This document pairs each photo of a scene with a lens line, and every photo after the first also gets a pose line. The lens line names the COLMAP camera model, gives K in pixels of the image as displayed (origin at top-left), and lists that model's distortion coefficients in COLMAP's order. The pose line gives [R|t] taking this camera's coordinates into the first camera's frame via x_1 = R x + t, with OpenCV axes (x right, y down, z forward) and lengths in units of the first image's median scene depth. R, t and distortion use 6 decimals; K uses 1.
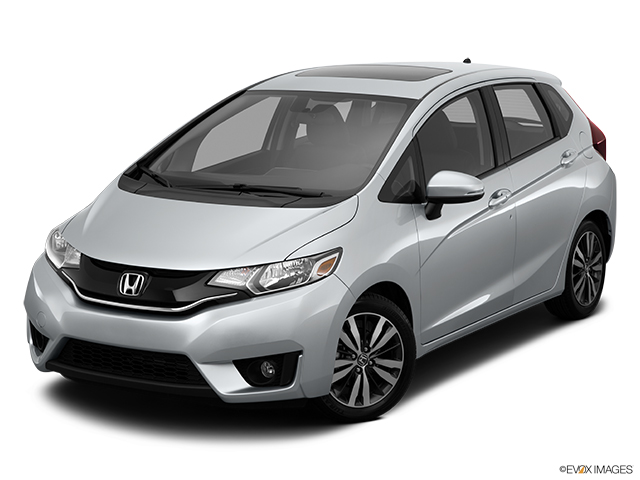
lens RADIAL K [[1562.7, 0, 305.9], [0, 1562.7, 241.7], [0, 0, 1]] dist [0.489301, 0.000000]
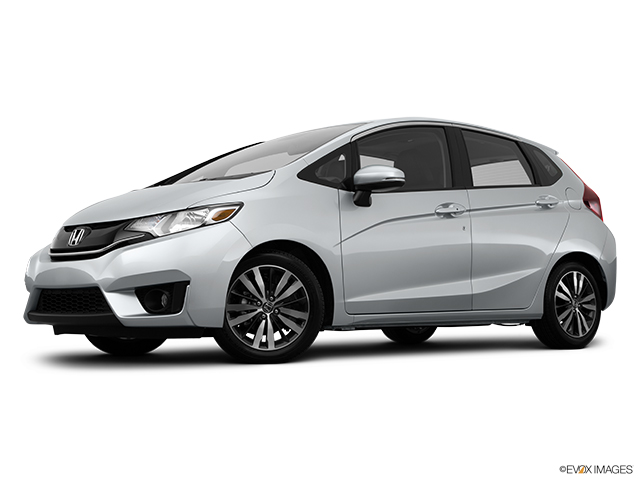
lens RADIAL K [[1064.6, 0, 333.2], [0, 1064.6, 250.0], [0, 0, 1]] dist [0.237039, 0.000000]
pose [[0.954352, -0.017769, -0.298156, 0.308312], [-0.050160, 0.974518, -0.218629, 0.198787], [0.294443, 0.223604, 0.929142, 0.285990]]
